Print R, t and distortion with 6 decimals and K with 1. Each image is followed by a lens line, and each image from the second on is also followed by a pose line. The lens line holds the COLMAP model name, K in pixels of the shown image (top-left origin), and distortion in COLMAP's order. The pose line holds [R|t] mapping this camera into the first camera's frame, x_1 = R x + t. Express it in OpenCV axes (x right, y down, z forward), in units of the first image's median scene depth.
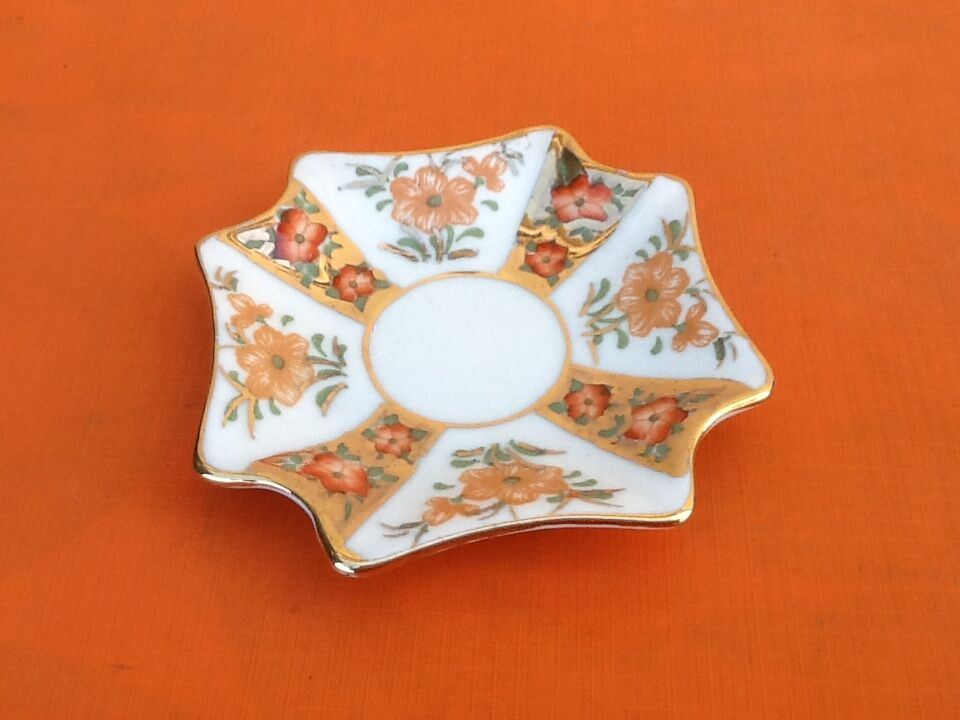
lens RADIAL K [[1228.8, 0, 480.0], [0, 1228.8, 360.0], [0, 0, 1]] dist [0.005275, 0.002112]
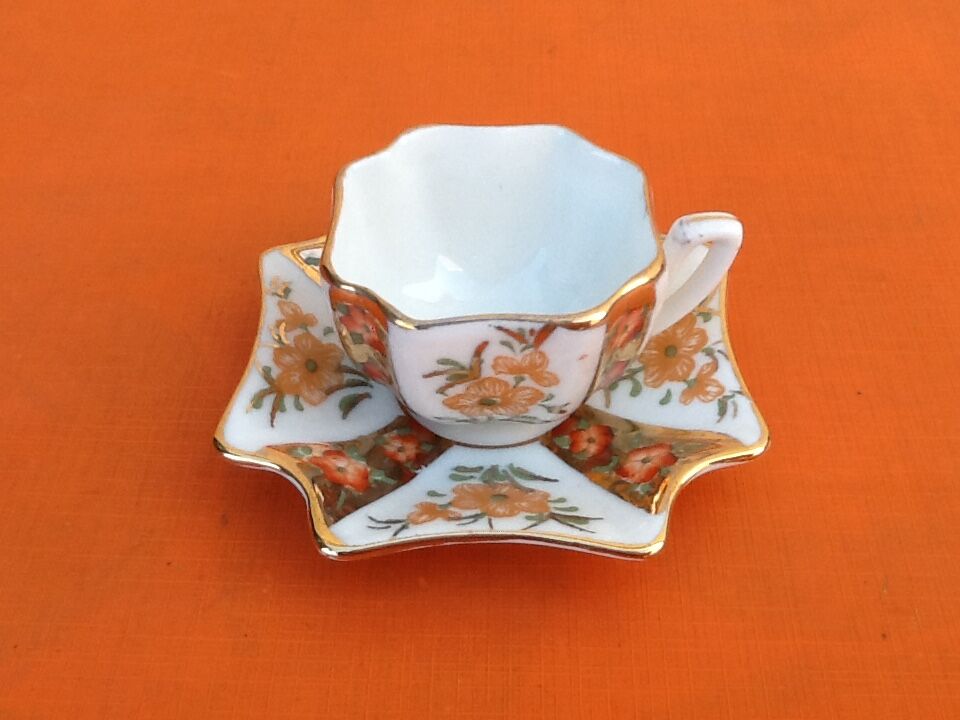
lens RADIAL K [[1228.8, 0, 480.0], [0, 1228.8, 360.0], [0, 0, 1]] dist [0.005275, 0.002112]
pose [[0.983328, 0.122602, -0.134297, 0.129443], [-0.133355, 0.988286, -0.074209, 0.058114], [0.123626, 0.090881, 0.988159, -0.060000]]
